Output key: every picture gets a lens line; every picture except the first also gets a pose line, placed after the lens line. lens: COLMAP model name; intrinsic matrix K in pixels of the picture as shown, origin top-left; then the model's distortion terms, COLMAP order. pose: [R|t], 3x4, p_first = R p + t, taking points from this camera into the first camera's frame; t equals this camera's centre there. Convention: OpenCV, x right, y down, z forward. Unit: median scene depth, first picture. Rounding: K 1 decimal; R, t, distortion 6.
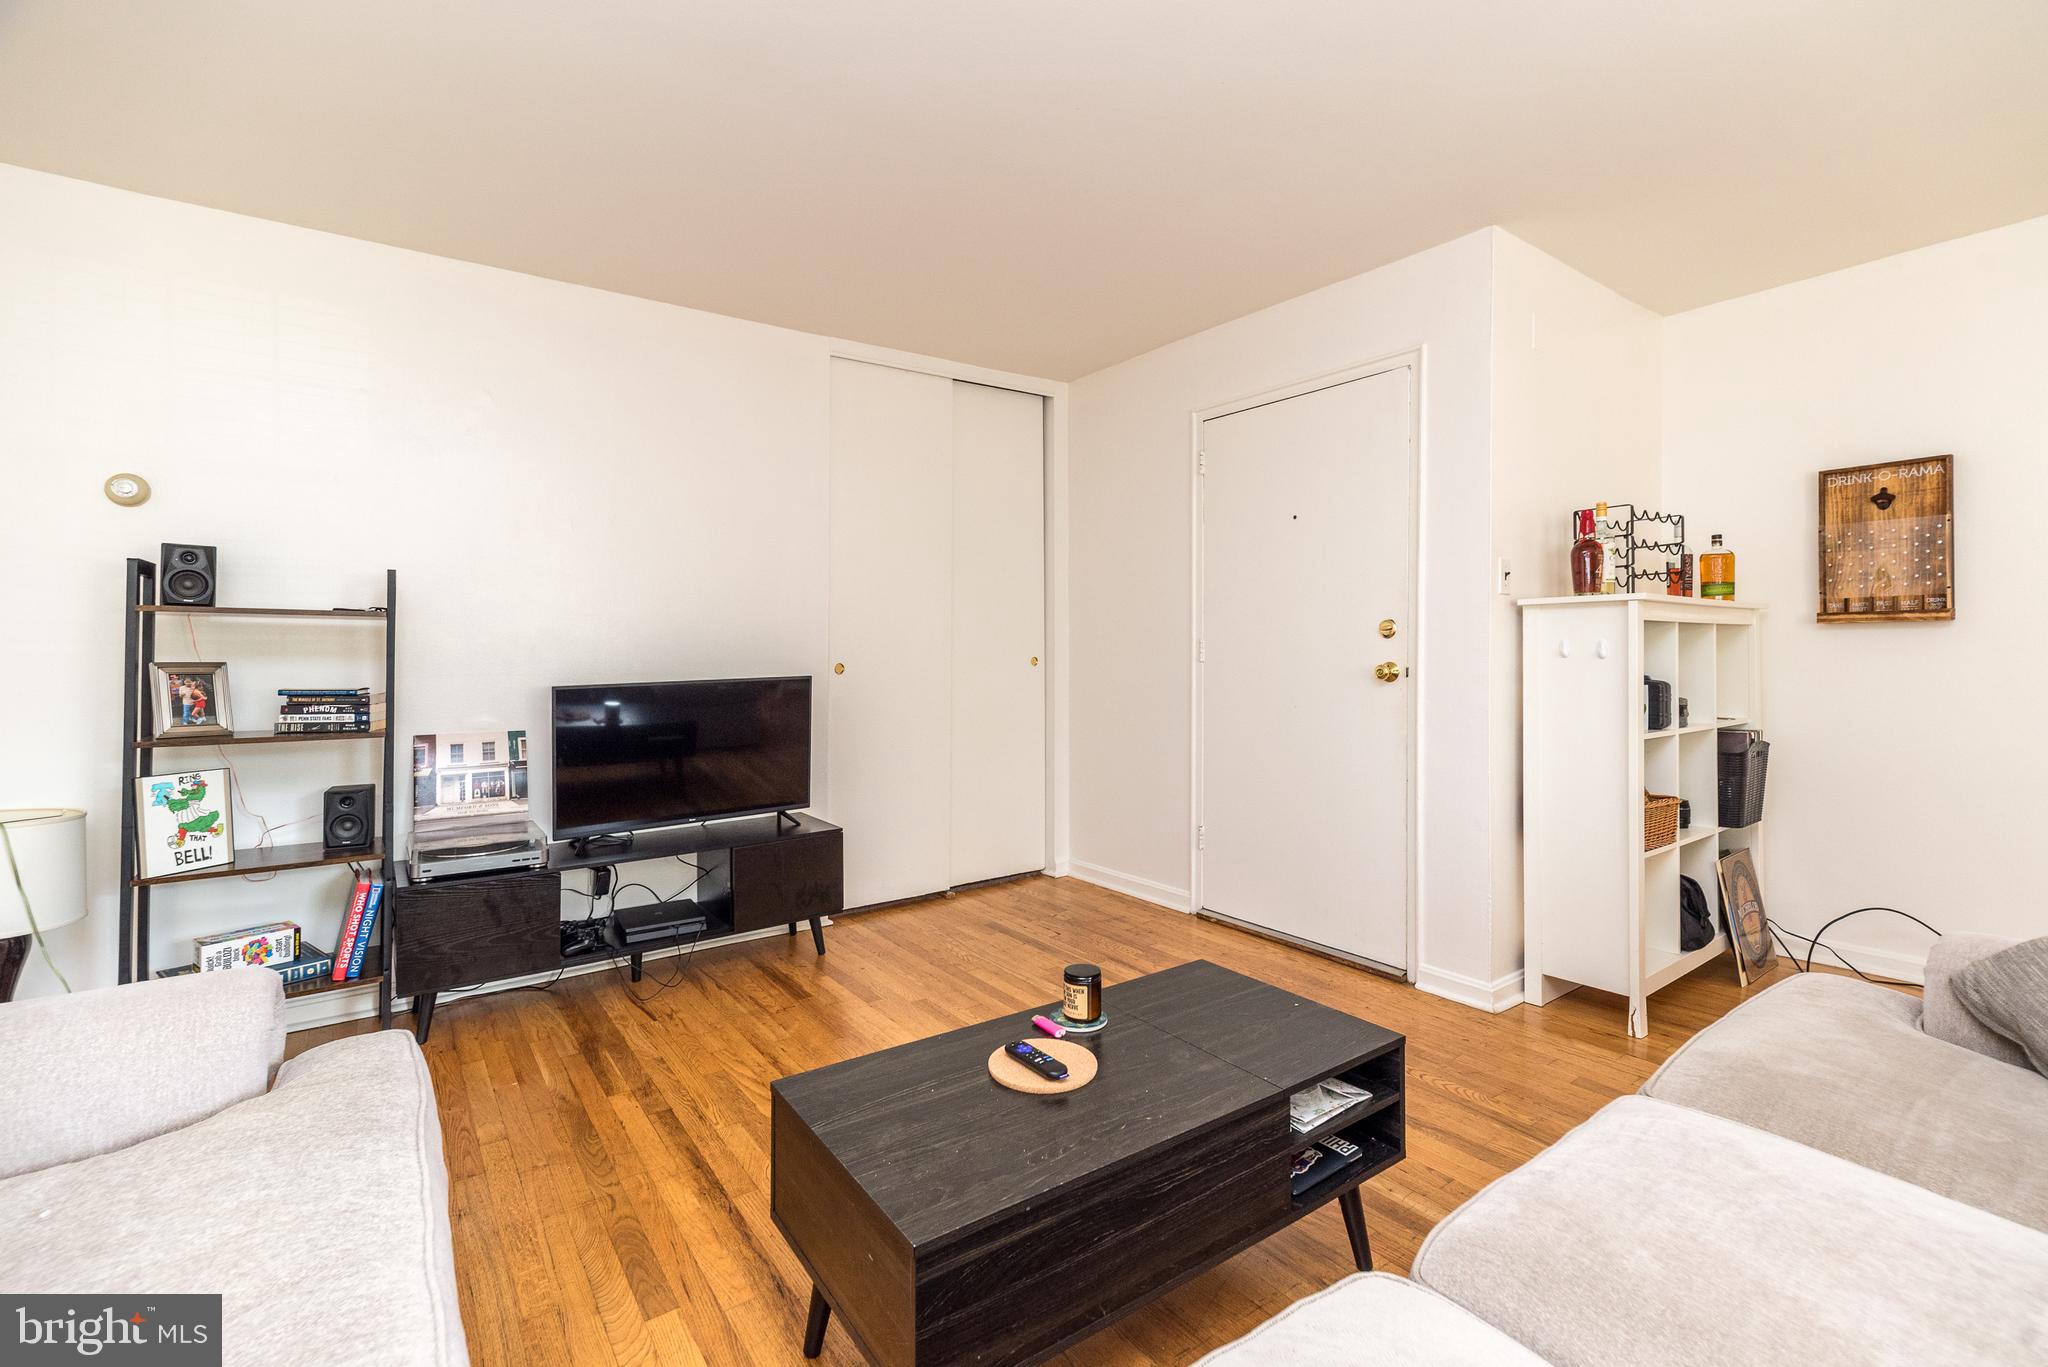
lens RADIAL K [[899.5, 0, 1022.5], [0, 899.5, 646.3], [0, 0, 1]] dist [-0.000540, -0.000419]
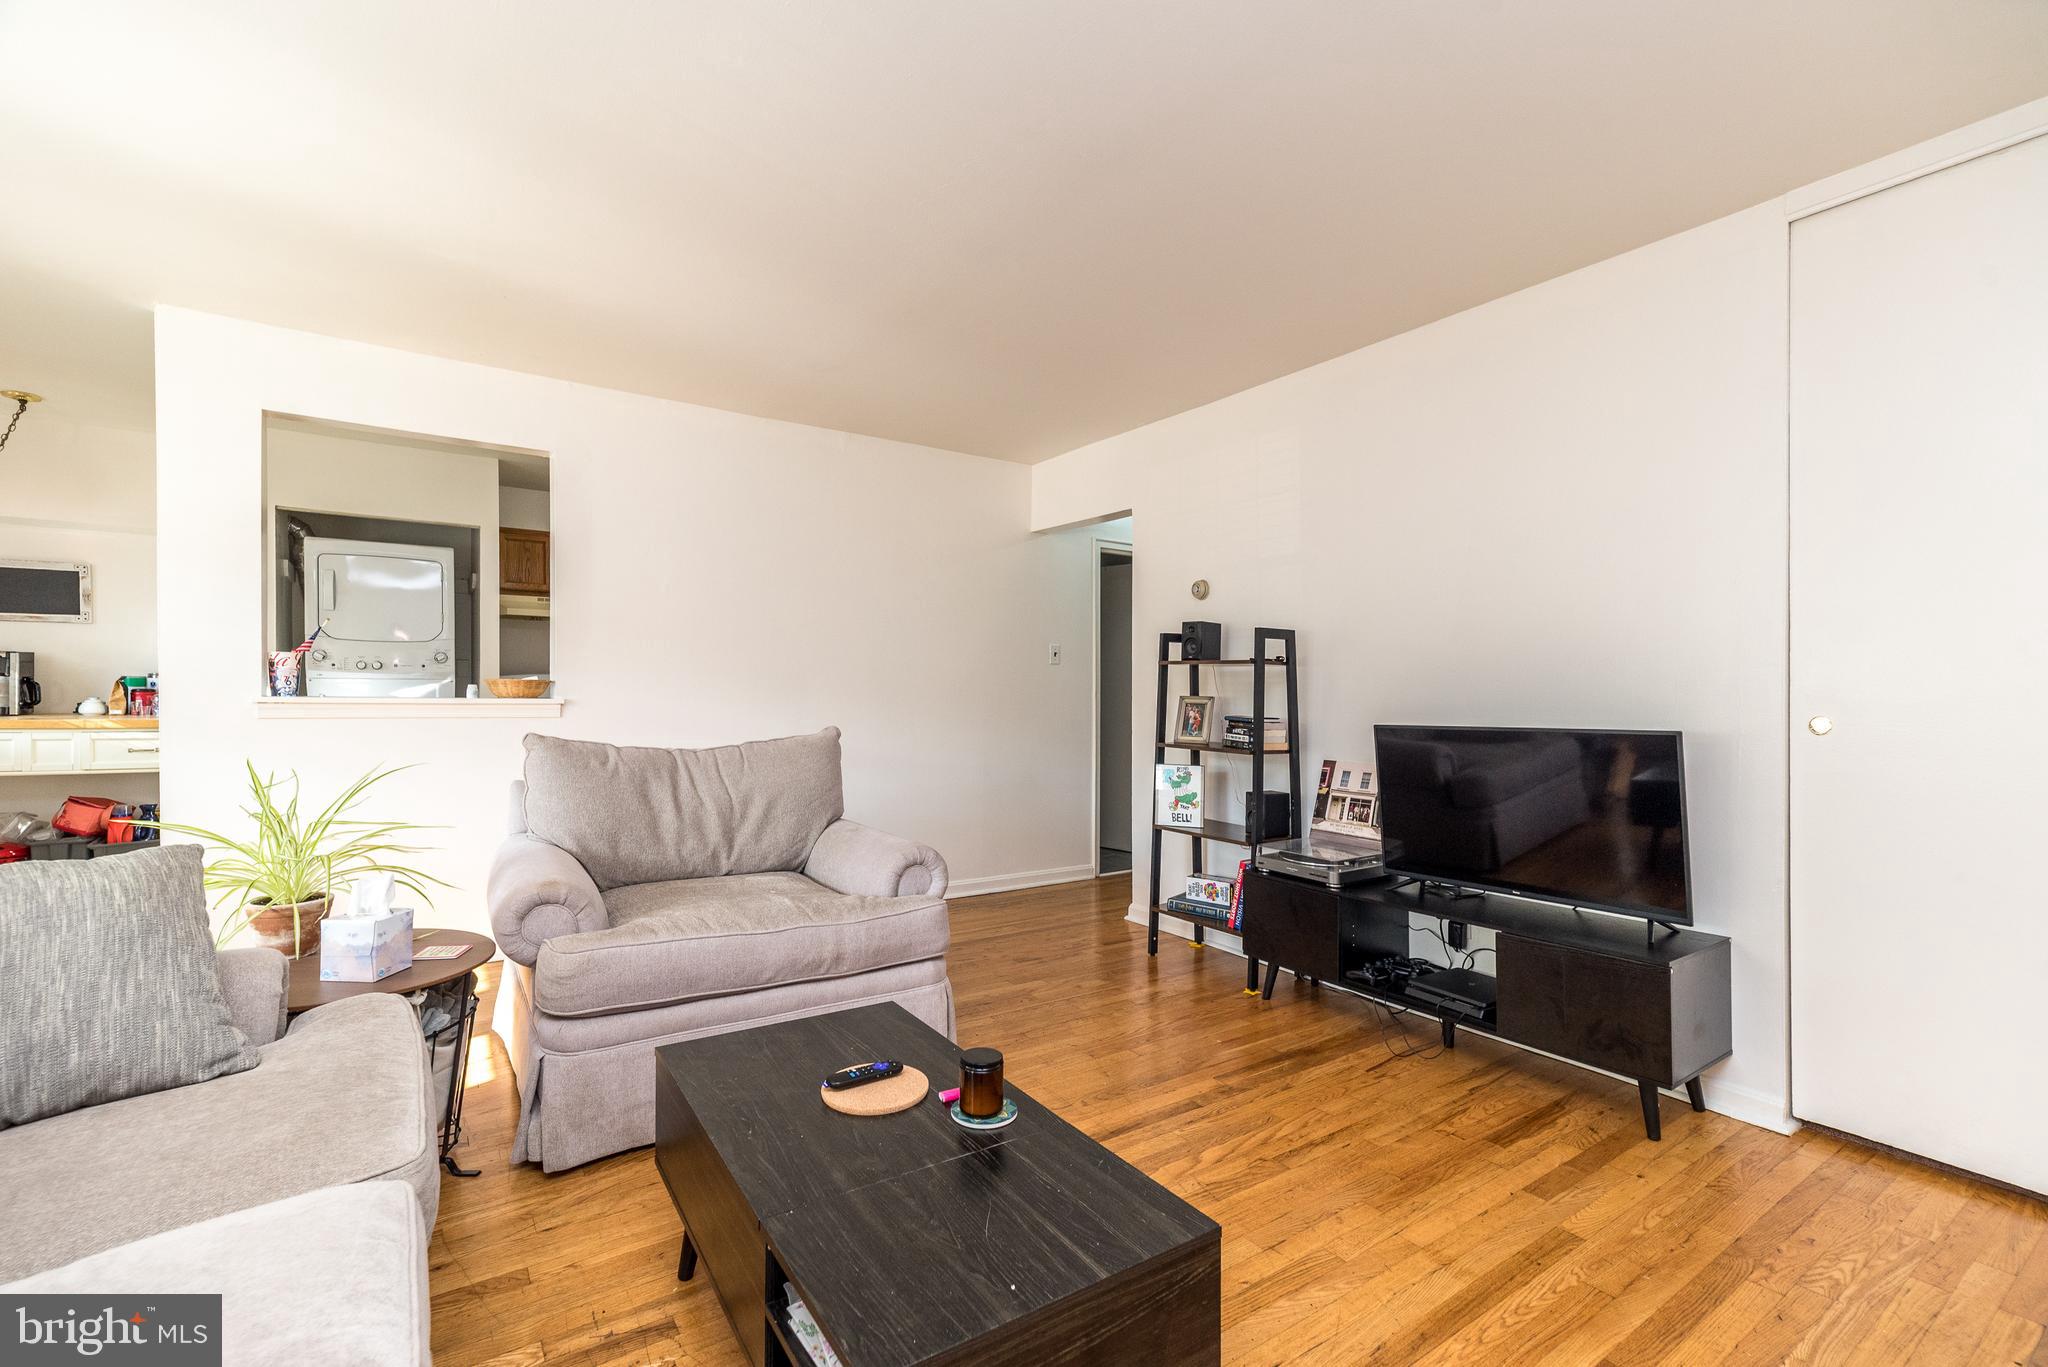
lens RADIAL K [[901.4, 0, 1024.0], [0, 901.4, 683.5], [0, 0, 1]] dist [0.000631, -0.000065]
pose [[-0.037792, -0.002450, -0.999283, 0.693993], [-0.003785, 0.999990, -0.002309, 0.000117], [0.999278, 0.003695, -0.037801, 0.792923]]
